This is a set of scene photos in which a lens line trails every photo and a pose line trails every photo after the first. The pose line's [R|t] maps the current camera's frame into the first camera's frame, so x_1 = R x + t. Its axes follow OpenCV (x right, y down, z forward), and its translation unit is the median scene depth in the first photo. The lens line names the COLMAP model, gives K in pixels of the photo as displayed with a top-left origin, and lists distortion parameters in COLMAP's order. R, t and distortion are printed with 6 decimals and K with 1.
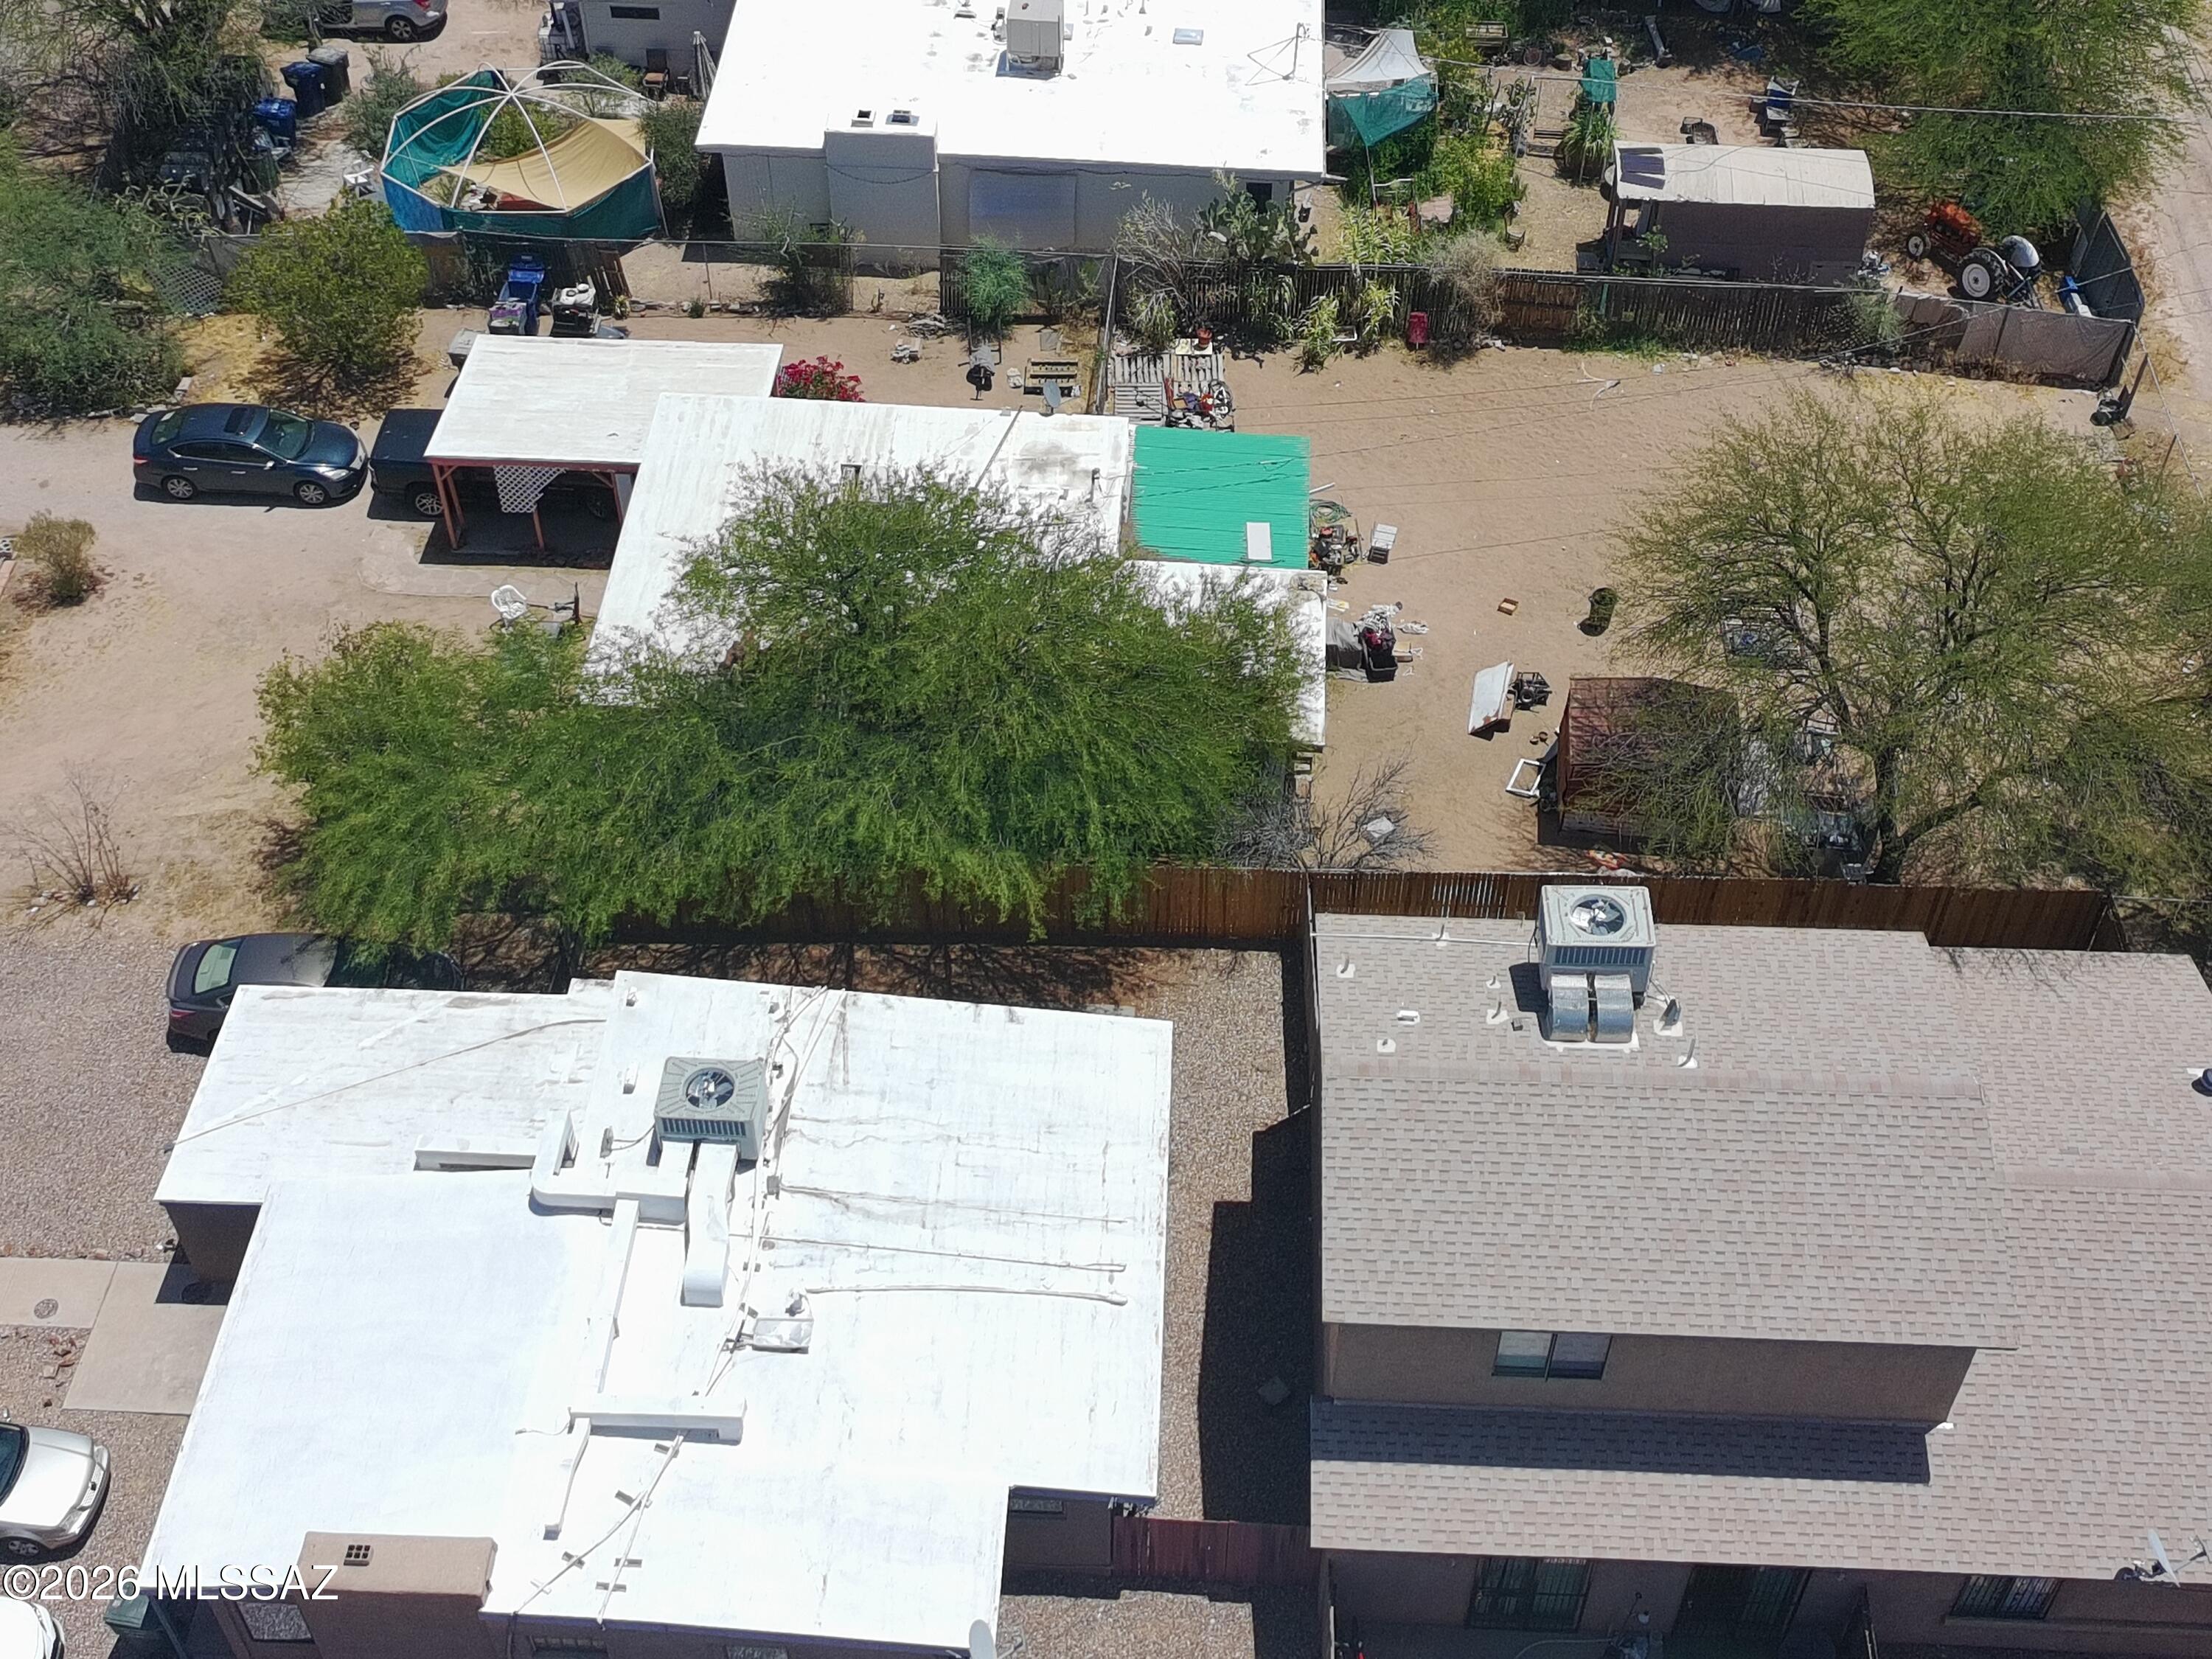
lens RADIAL K [[2590.2, 0, 1125.6], [0, 2590.2, 826.8], [0, 0, 1]] dist [0.024515, 0.110988]
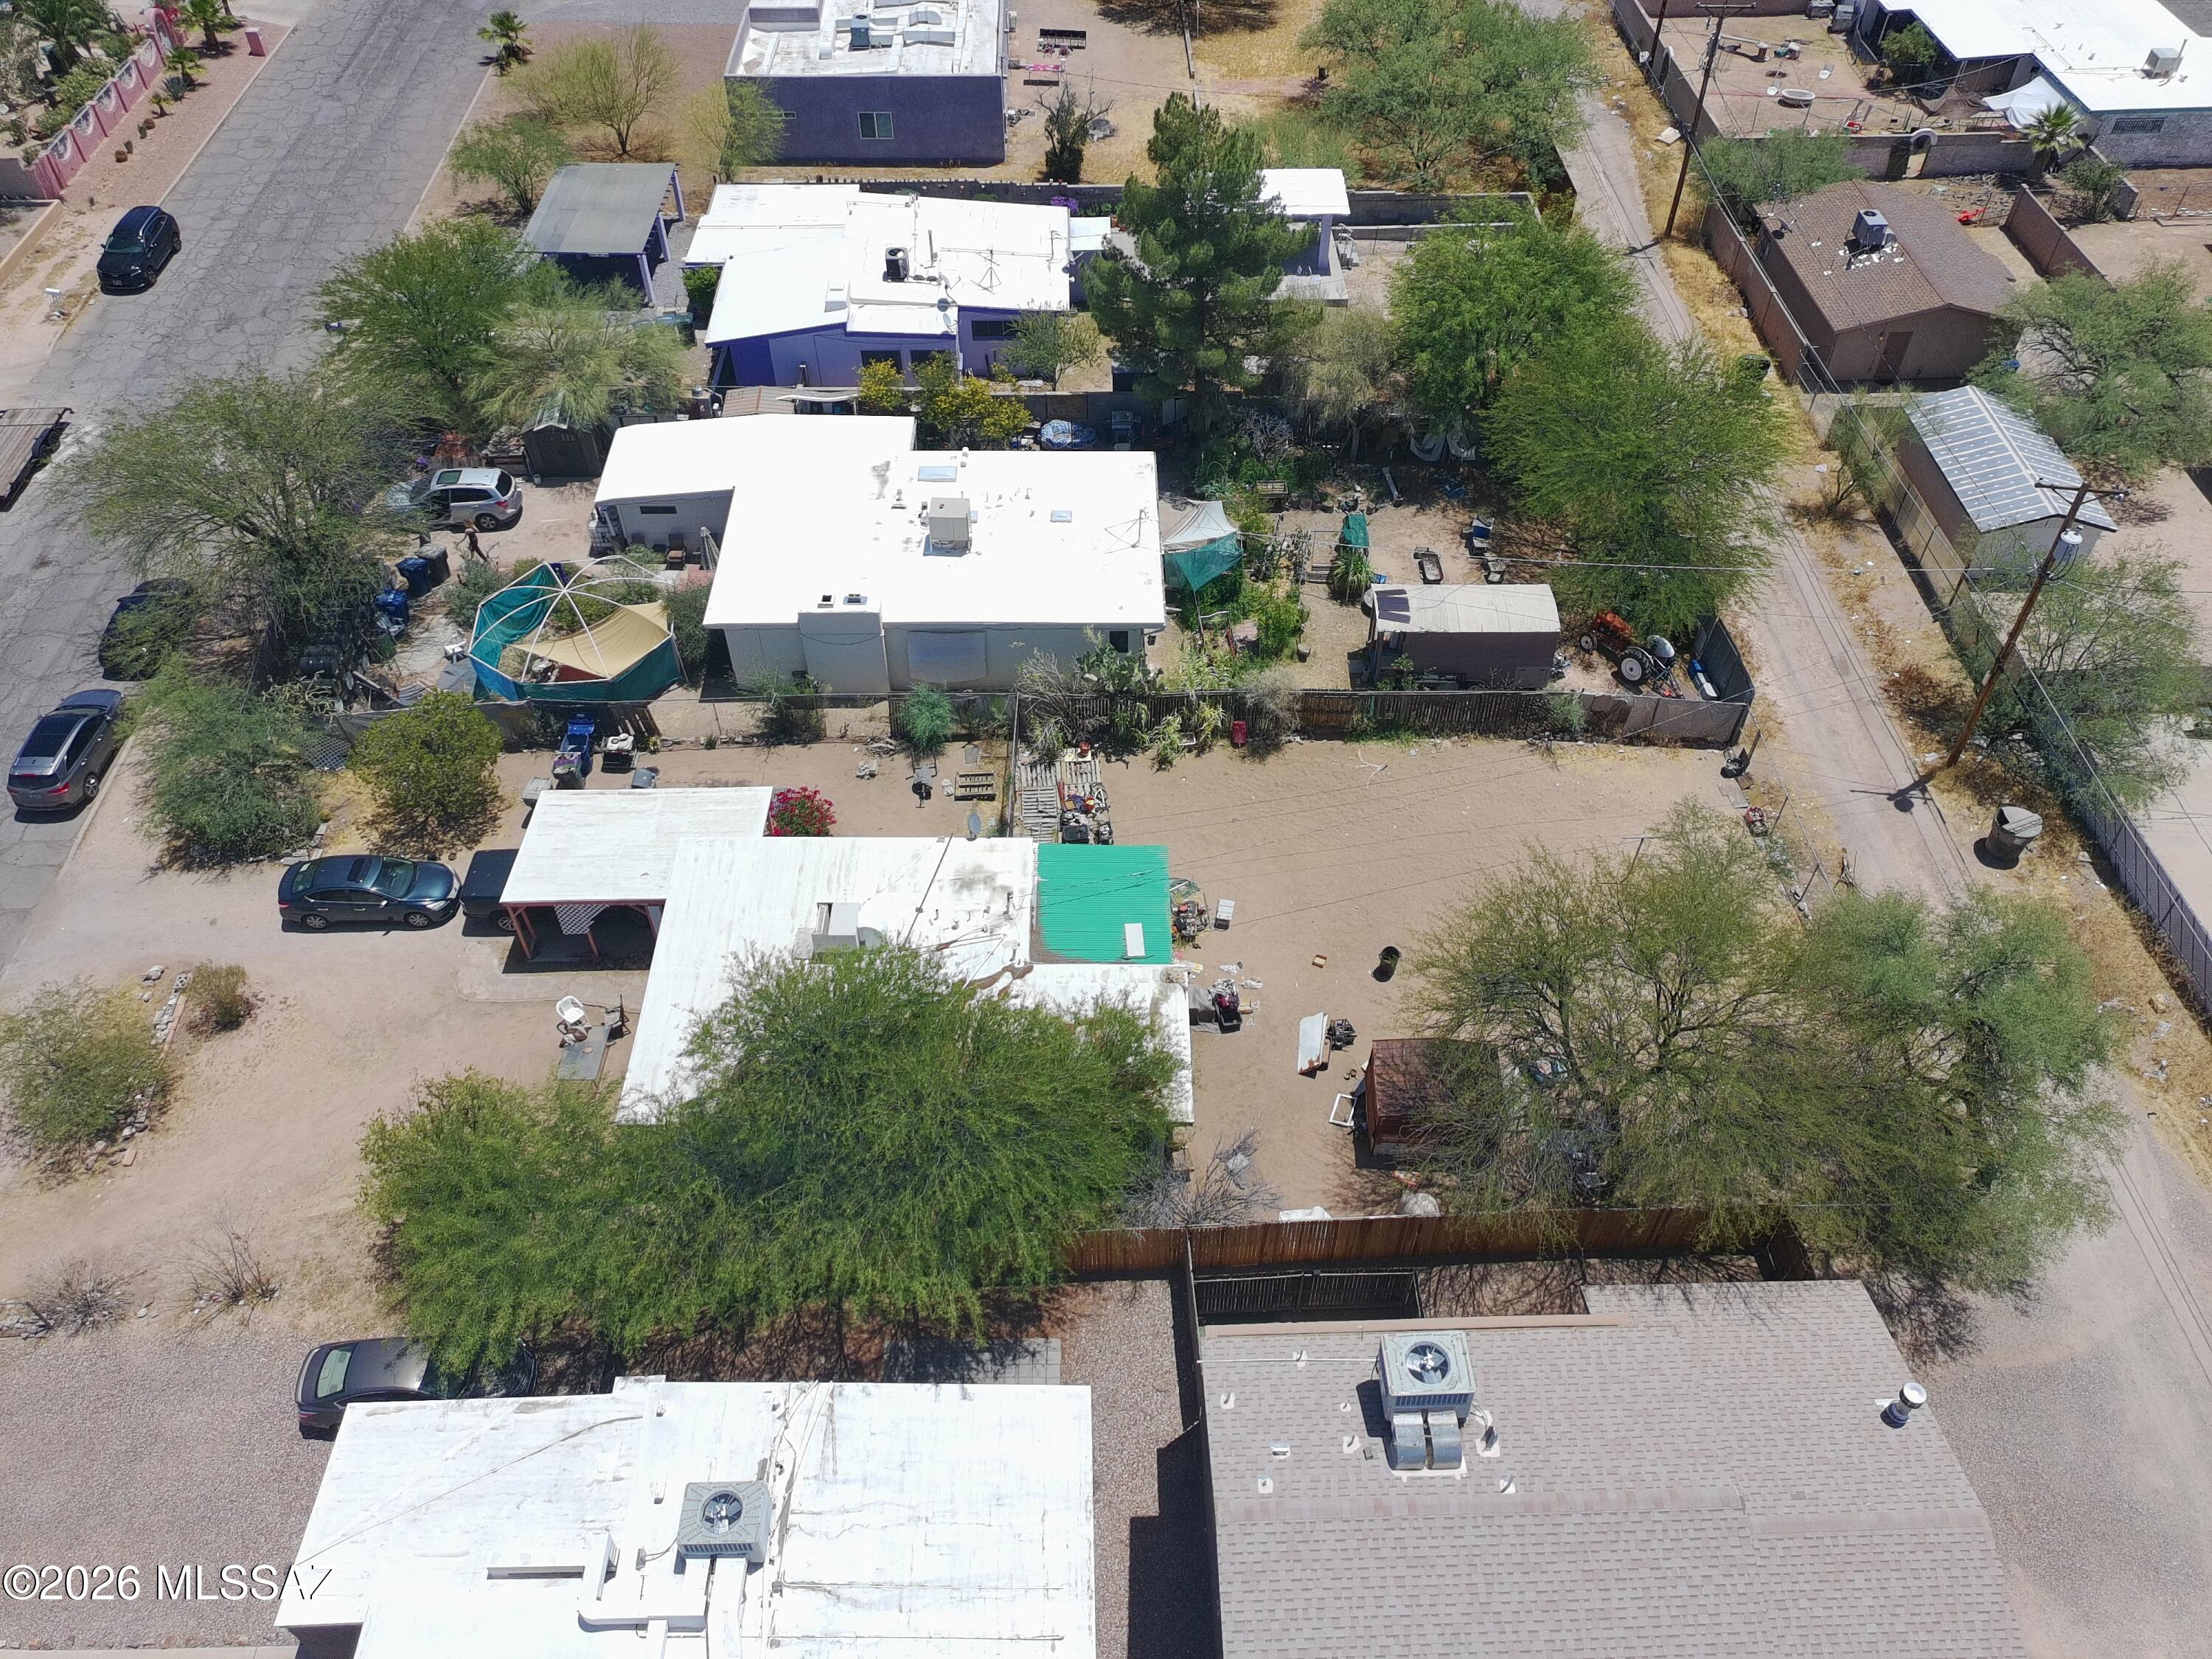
lens RADIAL K [[1632.9, 0, 1120.3], [0, 1632.9, 823.9], [0, 0, 1]] dist [0.066187, -0.071410]
pose [[0.997579, -0.053046, 0.044966, 0.008836], [0.053127, 0.998588, -0.000597, -0.163256], [-0.044871, 0.002985, 0.998988, 0.150220]]
